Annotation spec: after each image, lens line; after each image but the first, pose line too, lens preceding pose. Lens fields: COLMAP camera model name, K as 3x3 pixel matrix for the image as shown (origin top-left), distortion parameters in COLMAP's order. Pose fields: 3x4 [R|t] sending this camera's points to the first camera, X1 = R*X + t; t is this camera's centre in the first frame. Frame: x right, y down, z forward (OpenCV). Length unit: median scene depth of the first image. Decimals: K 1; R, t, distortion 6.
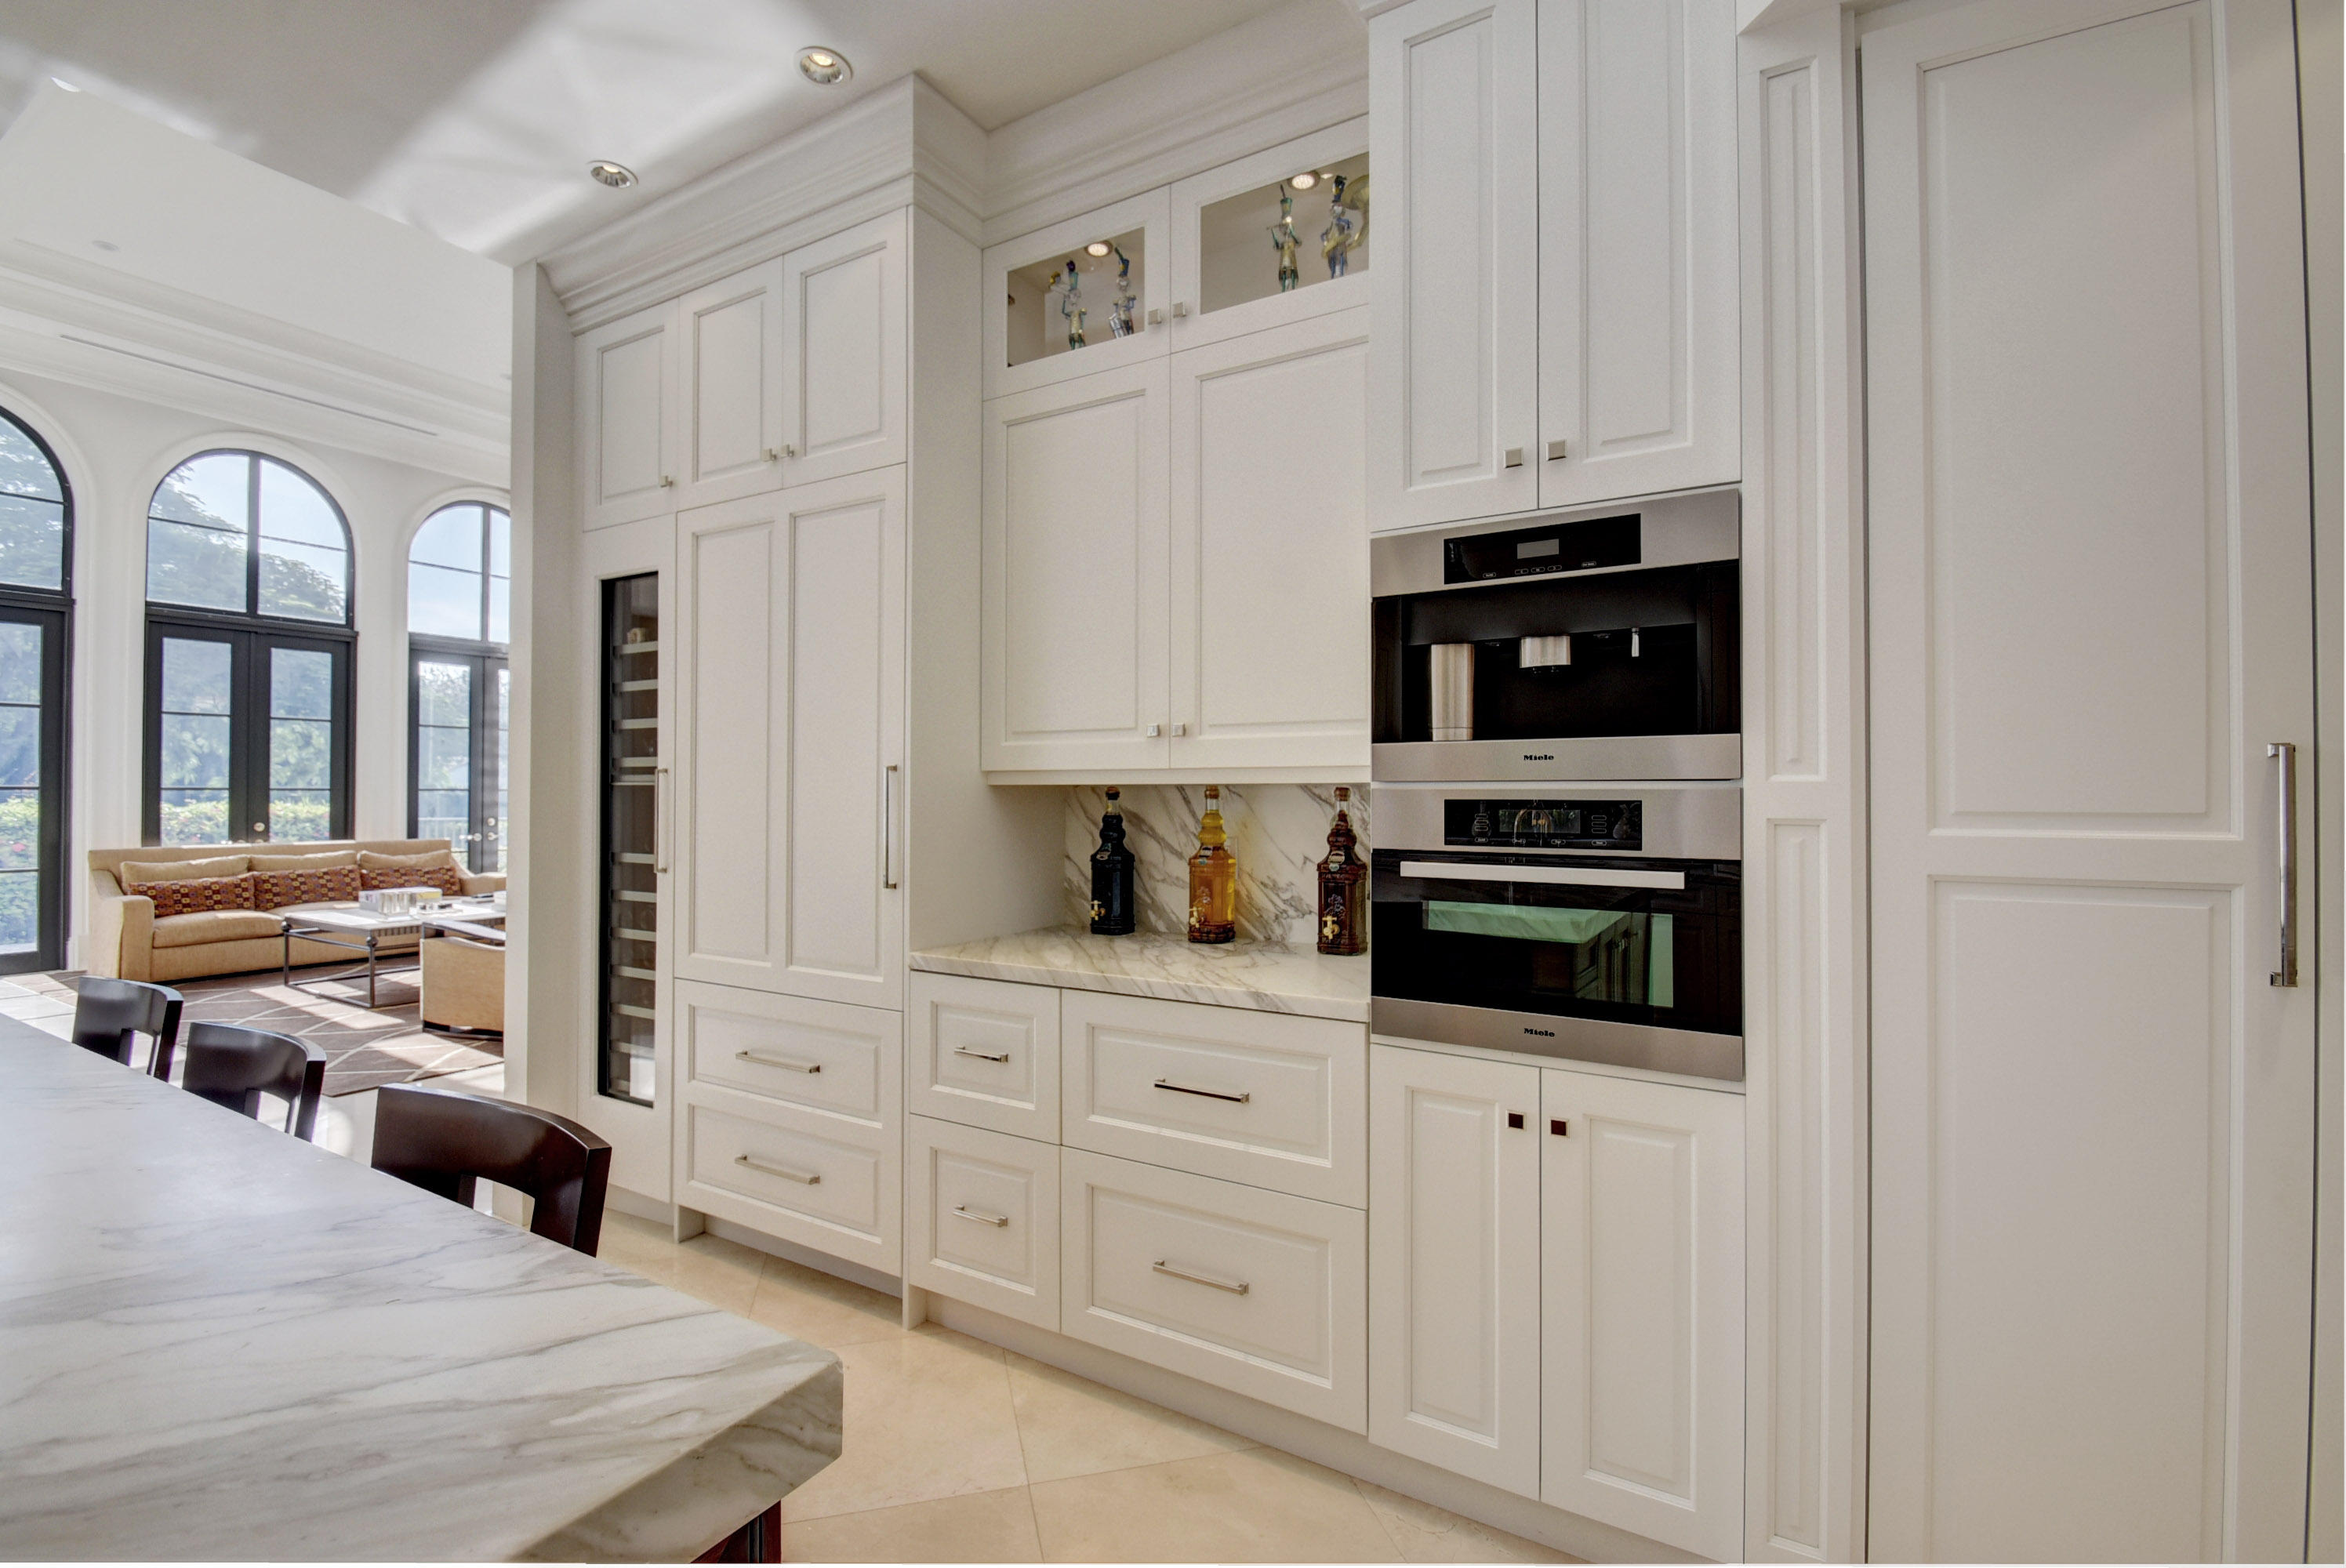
lens RADIAL K [[1032.6, 0, 1147.7], [0, 1032.6, 781.1], [0, 0, 1]] dist [0.005231, -0.010494]
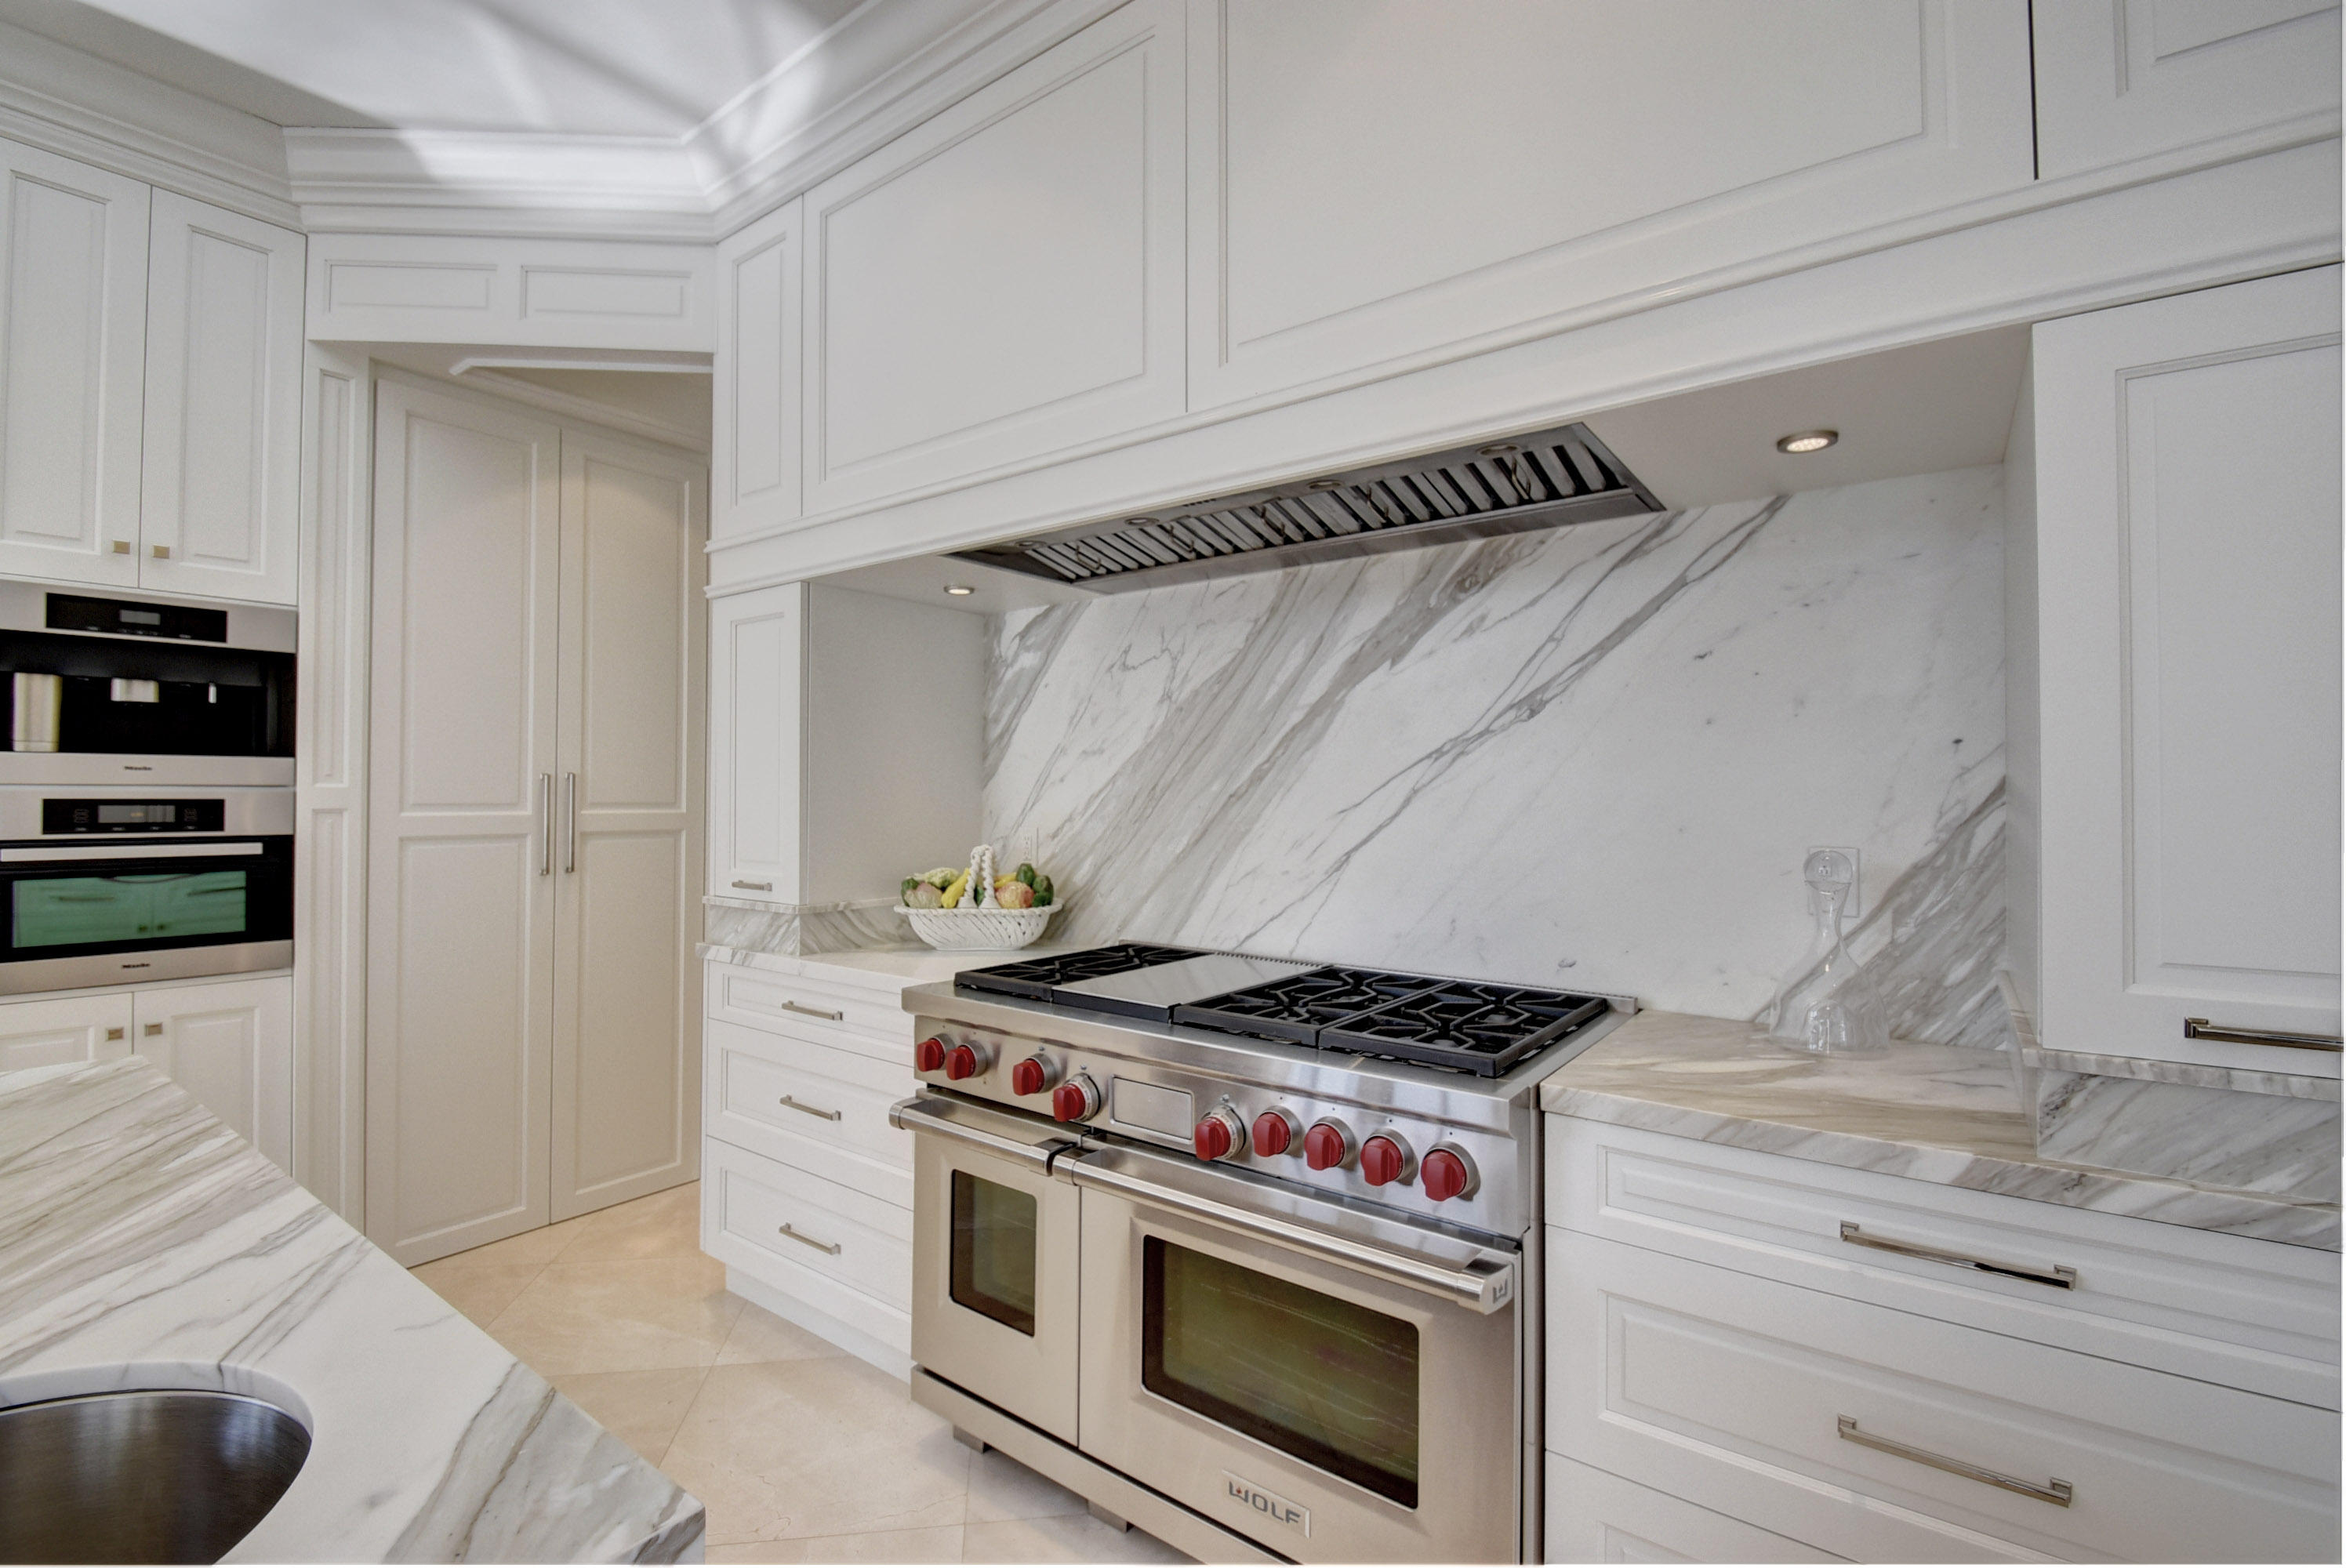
lens RADIAL K [[1032.6, 0, 1159.1], [0, 1032.6, 784.0], [0, 0, 1]] dist [0.005231, -0.010494]
pose [[0.106439, 0.007794, 0.994289, -0.858829], [-0.015737, 0.999857, -0.006153, -0.015038], [-0.994195, -0.014992, 0.106547, -0.517509]]
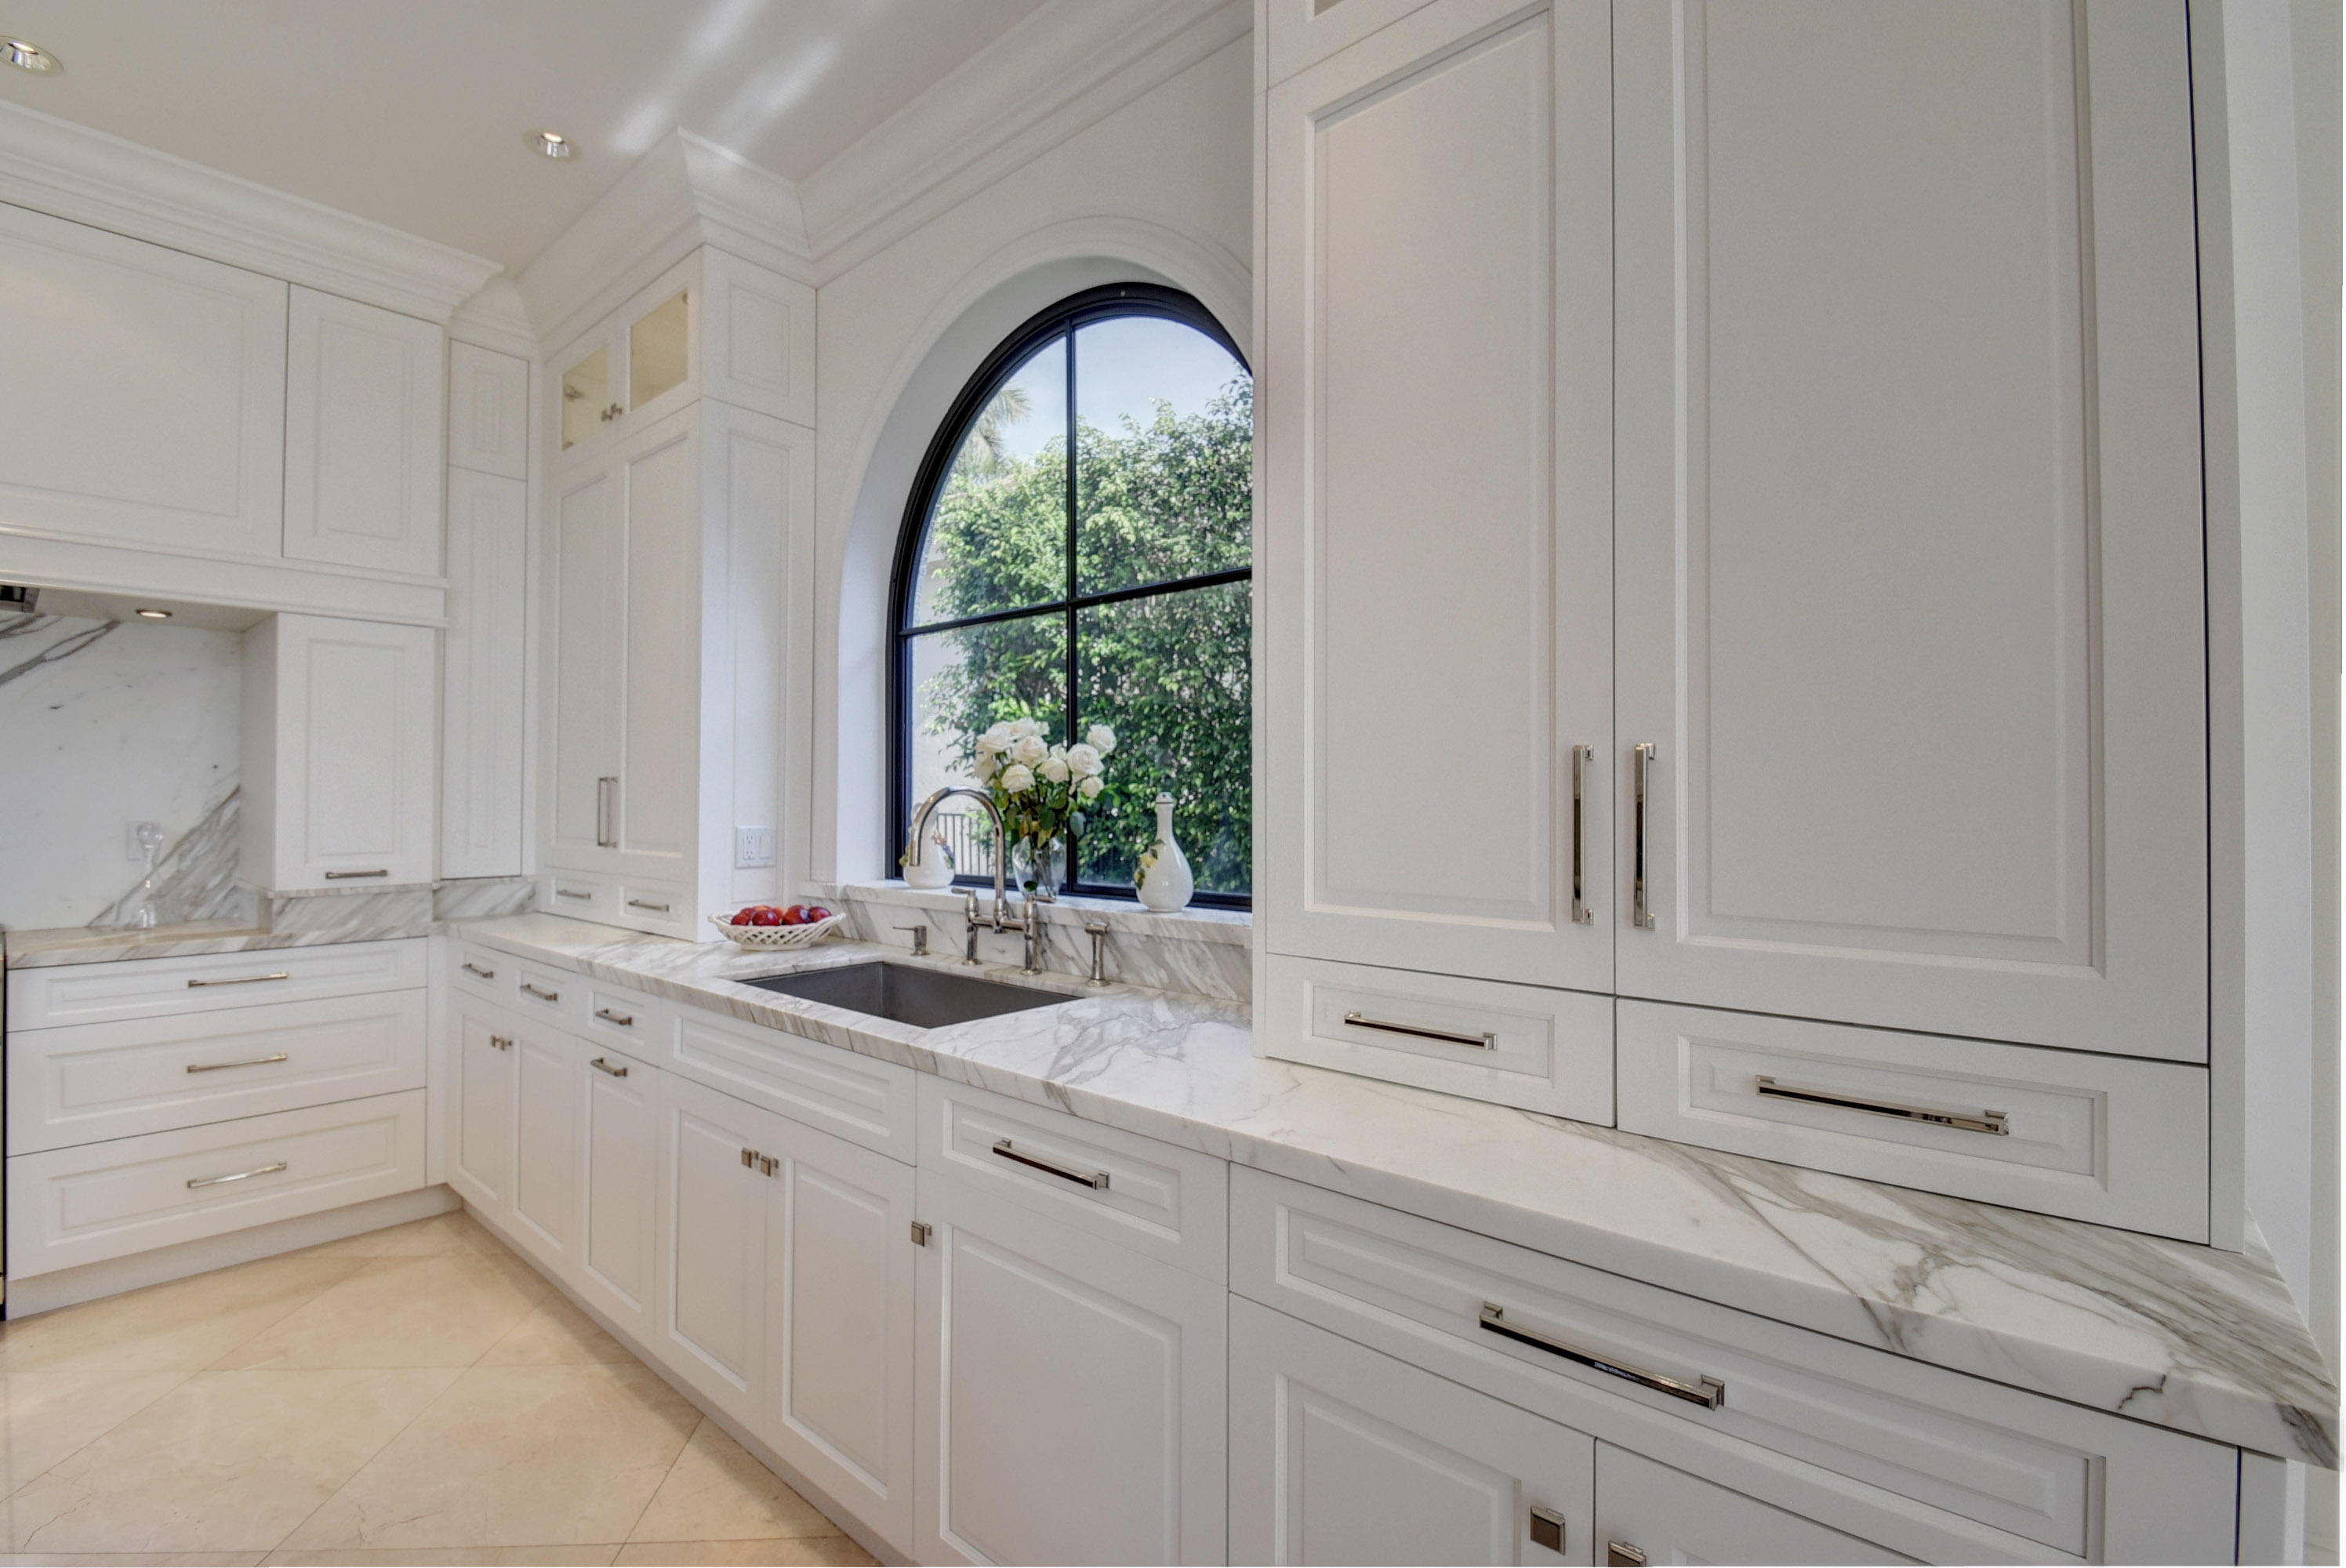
lens RADIAL K [[1032.6, 0, 1154.4], [0, 1032.6, 779.3], [0, 0, 1]] dist [0.005231, -0.010494]
pose [[-0.983268, -0.003487, 0.182131, -1.874714], [-0.009132, 0.999503, -0.030169, -0.006750], [-0.181935, -0.031327, -0.982811, 0.397310]]
